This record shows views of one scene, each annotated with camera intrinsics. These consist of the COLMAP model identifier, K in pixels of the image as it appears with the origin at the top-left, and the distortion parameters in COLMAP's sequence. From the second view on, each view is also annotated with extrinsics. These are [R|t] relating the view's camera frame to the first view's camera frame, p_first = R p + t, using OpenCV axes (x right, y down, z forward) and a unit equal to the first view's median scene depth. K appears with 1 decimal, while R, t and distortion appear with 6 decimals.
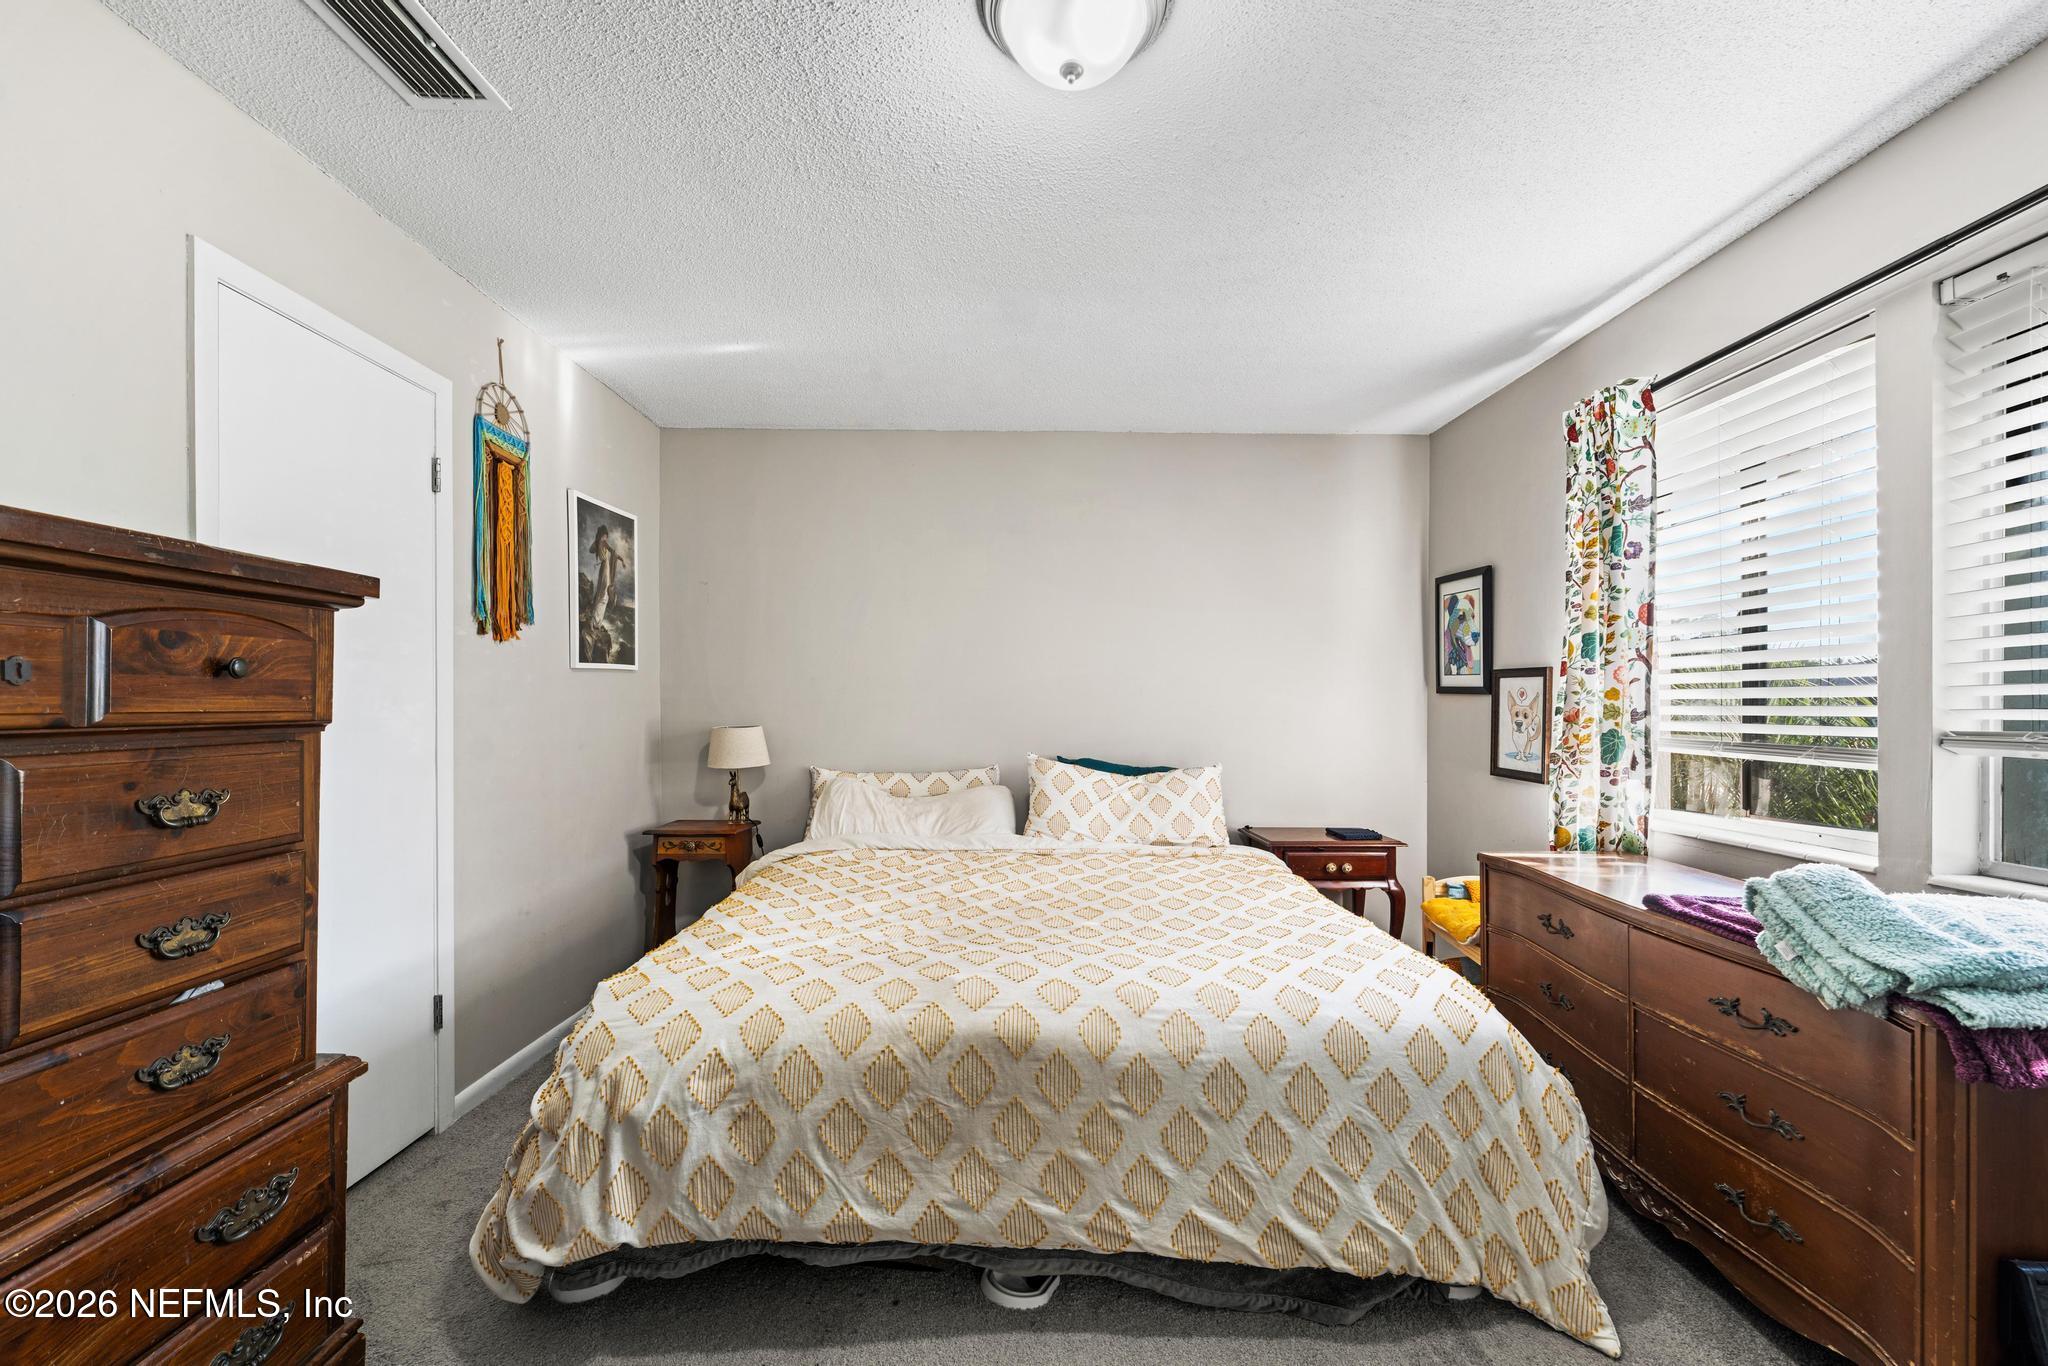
lens RADIAL K [[837.3, 0, 1017.6], [0, 837.3, 699.6], [0, 0, 1]] dist [-0.001422, -0.000403]
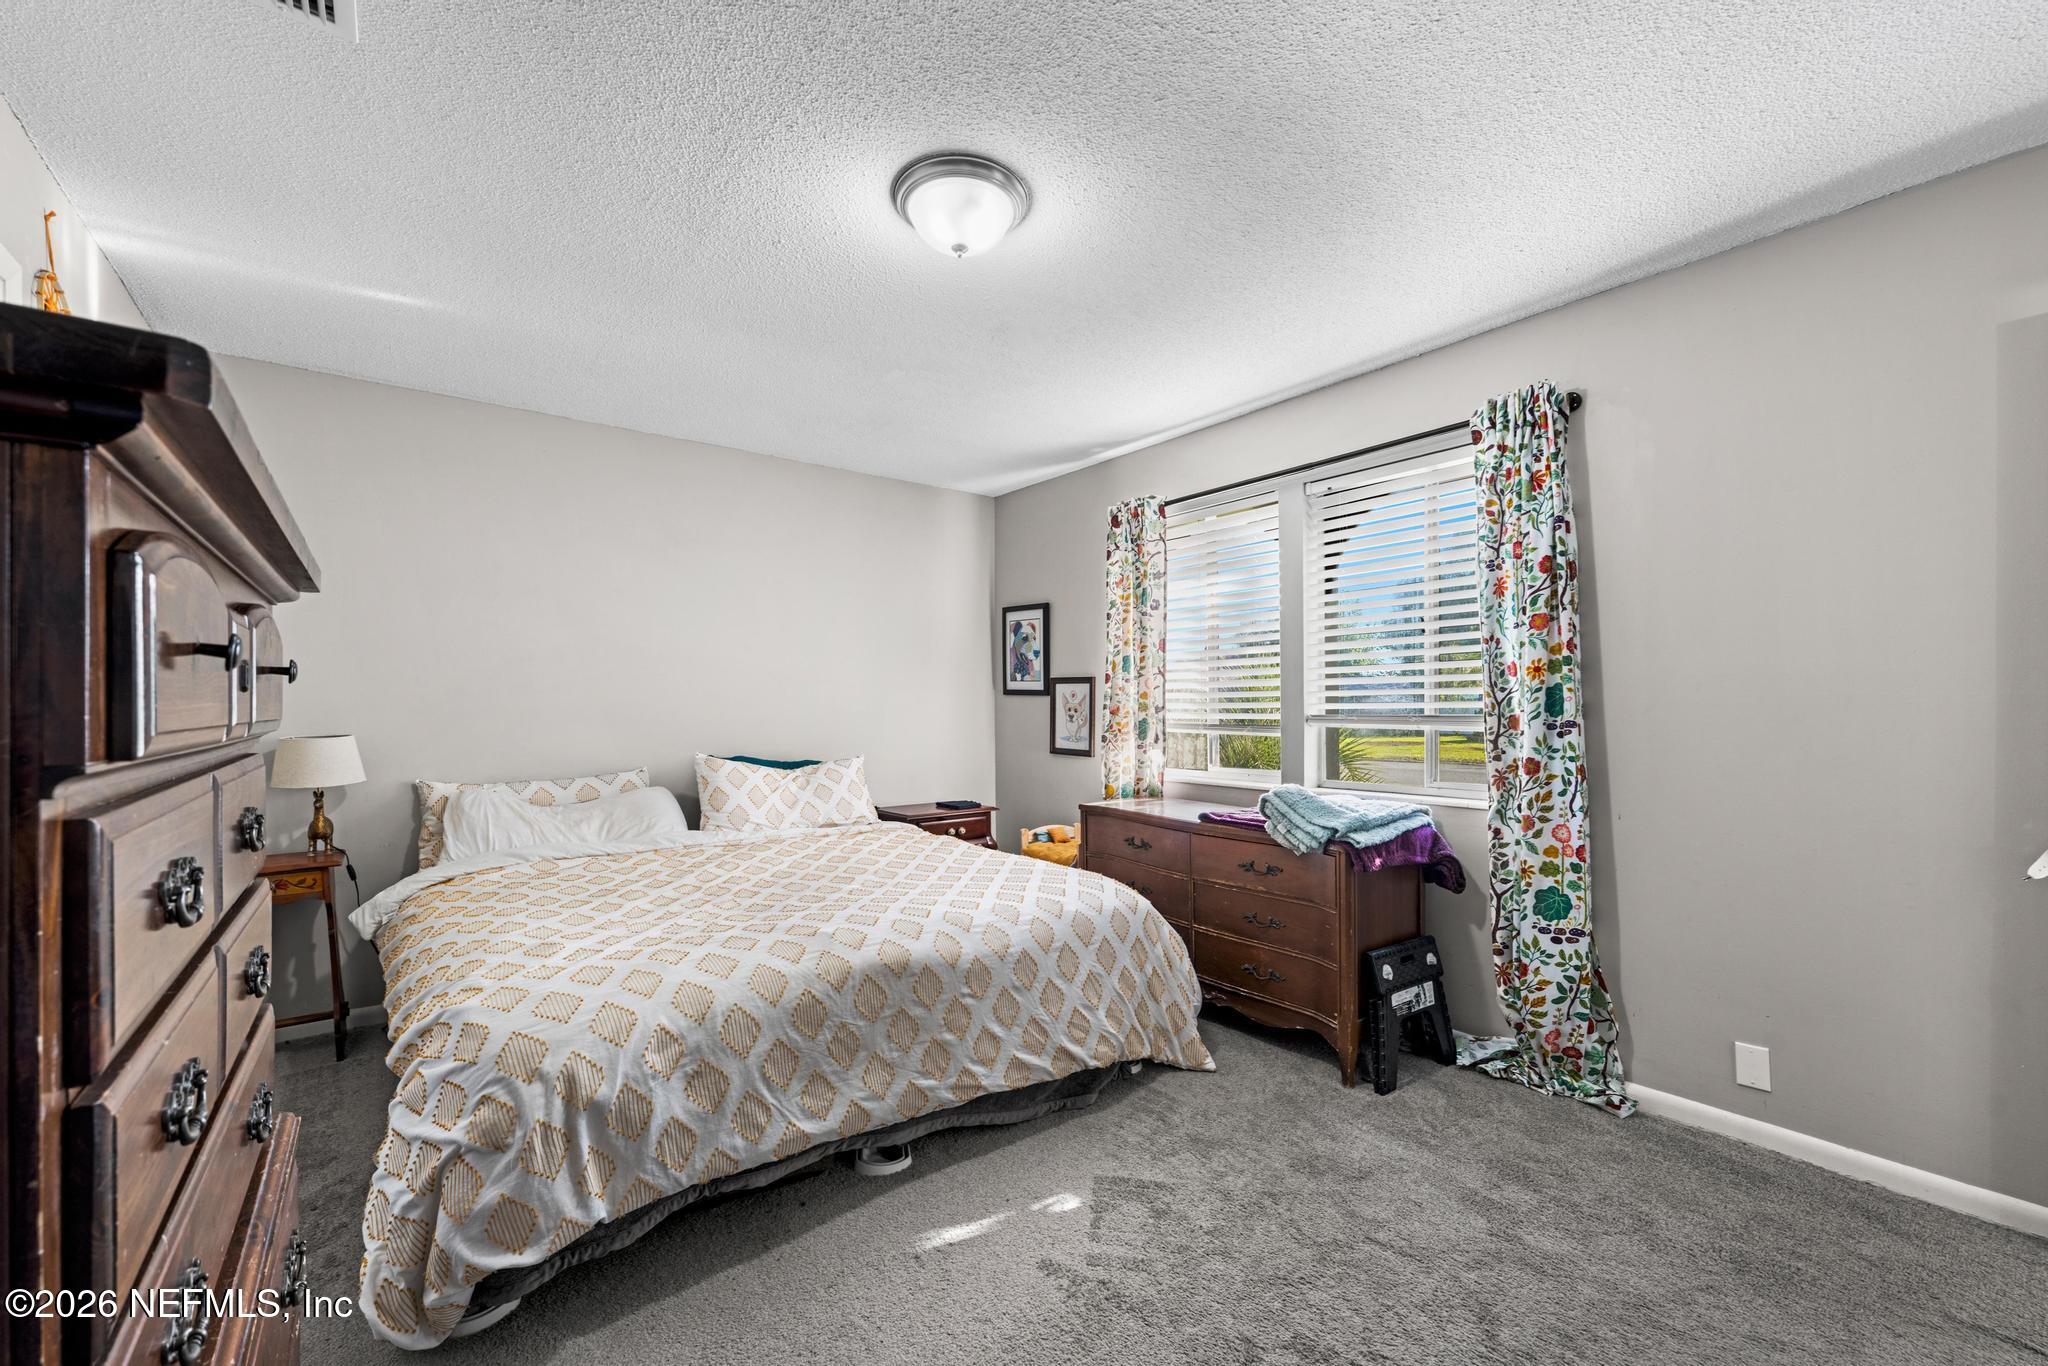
lens RADIAL K [[837.3, 0, 1017.6], [0, 837.3, 699.6], [0, 0, 1]] dist [-0.001422, -0.000403]
pose [[0.794754, -0.004906, 0.606912, -0.639536], [0.004797, 0.999987, 0.001803, -0.004619], [-0.606913, 0.001478, 0.794767, -0.146613]]
